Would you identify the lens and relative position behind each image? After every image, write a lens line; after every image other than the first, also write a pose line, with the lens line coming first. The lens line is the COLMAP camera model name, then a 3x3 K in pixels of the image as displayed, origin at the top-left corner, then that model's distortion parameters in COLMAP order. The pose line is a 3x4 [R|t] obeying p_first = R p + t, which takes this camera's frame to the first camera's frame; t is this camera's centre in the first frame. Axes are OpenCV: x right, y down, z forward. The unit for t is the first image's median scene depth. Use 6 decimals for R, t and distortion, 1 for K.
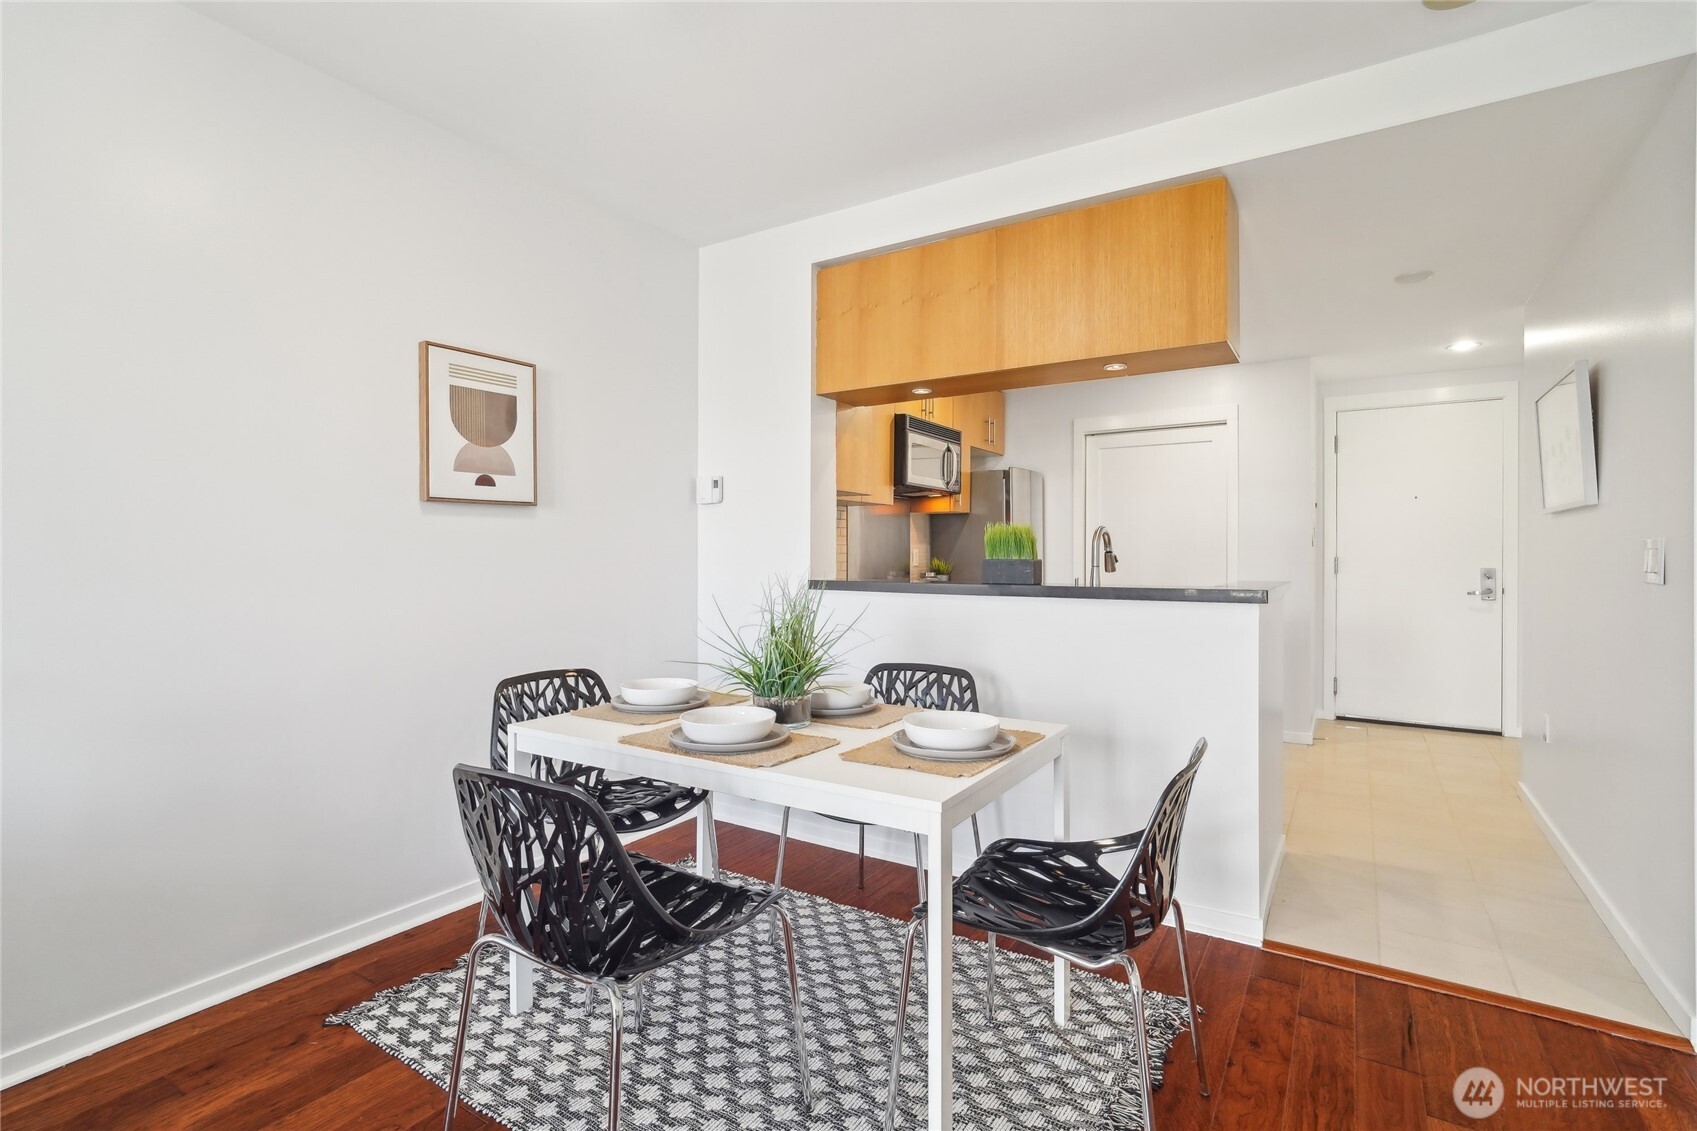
lens RADIAL K [[798.6, 0, 855.0], [0, 798.6, 560.9], [0, 0, 1]] dist [-0.010435, 0.002204]
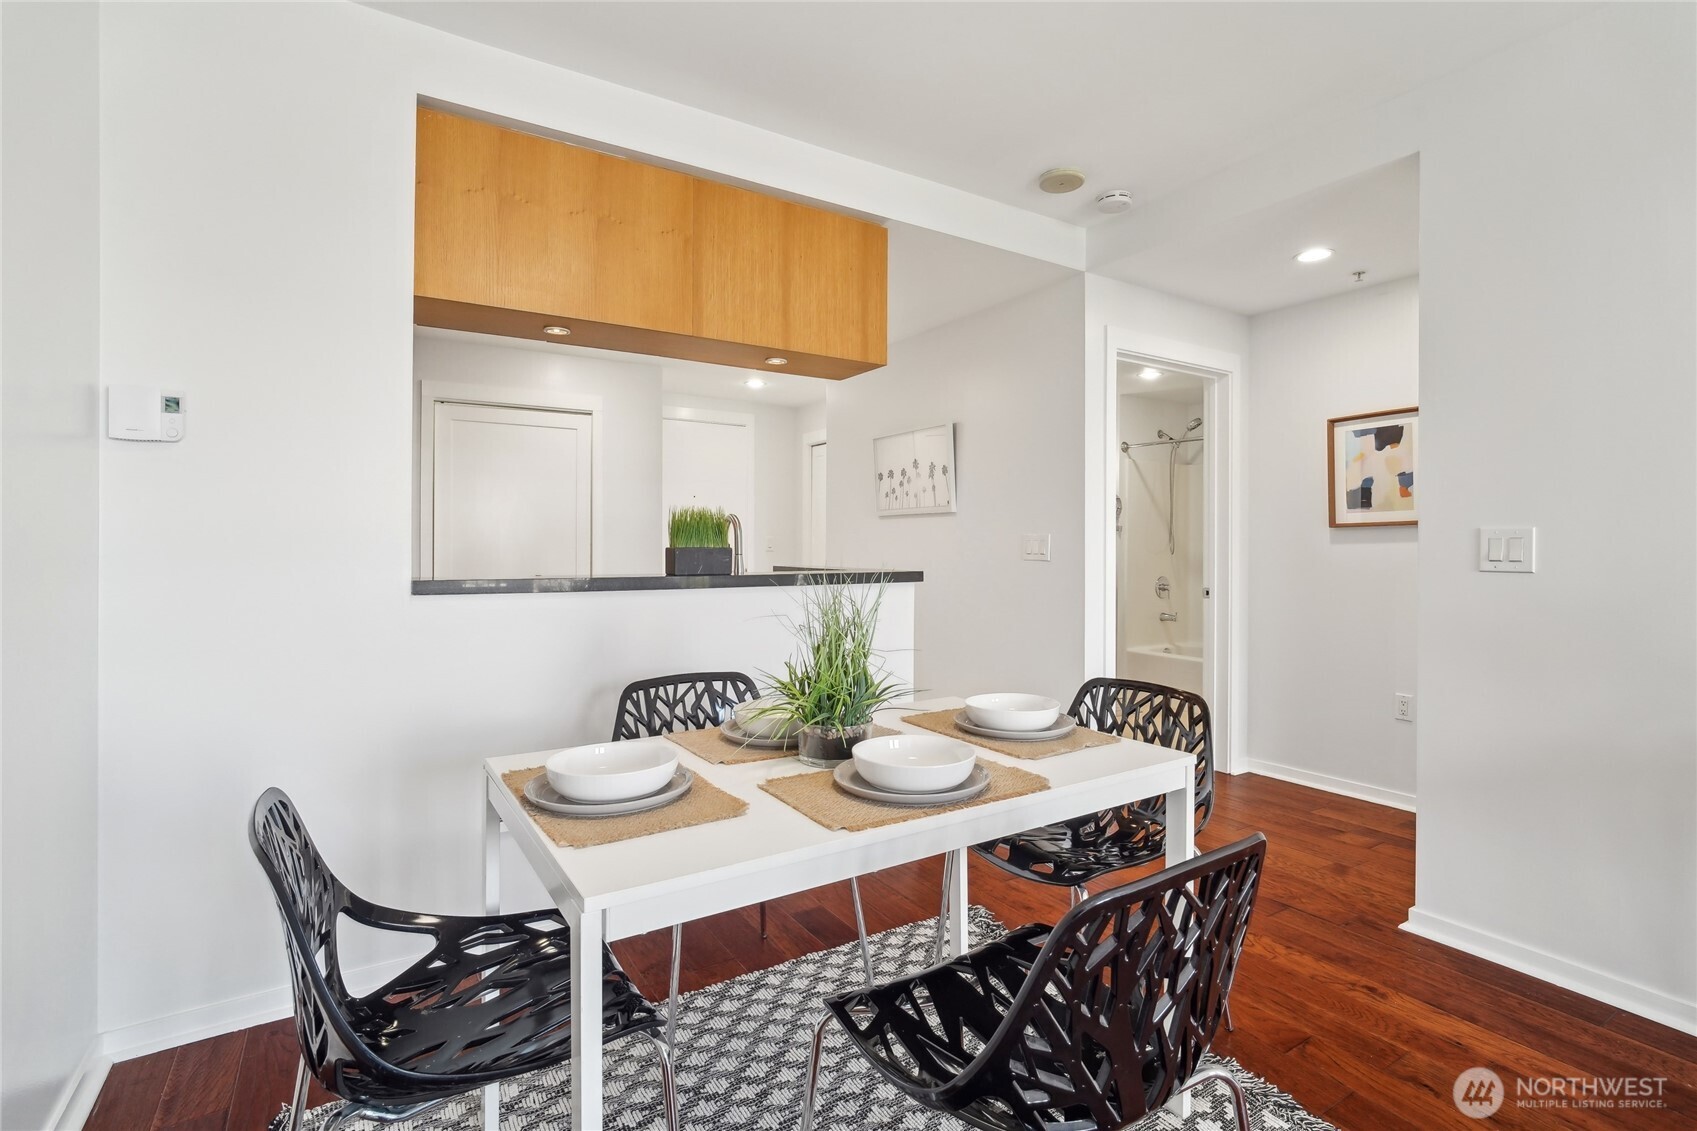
lens RADIAL K [[798.6, 0, 841.3], [0, 798.6, 553.3], [0, 0, 1]] dist [-0.010435, 0.002204]
pose [[0.433534, -0.012218, 0.901054, -0.572819], [0.005560, 0.999925, 0.010884, -0.005090], [-0.901120, 0.000291, 0.433570, 0.476545]]
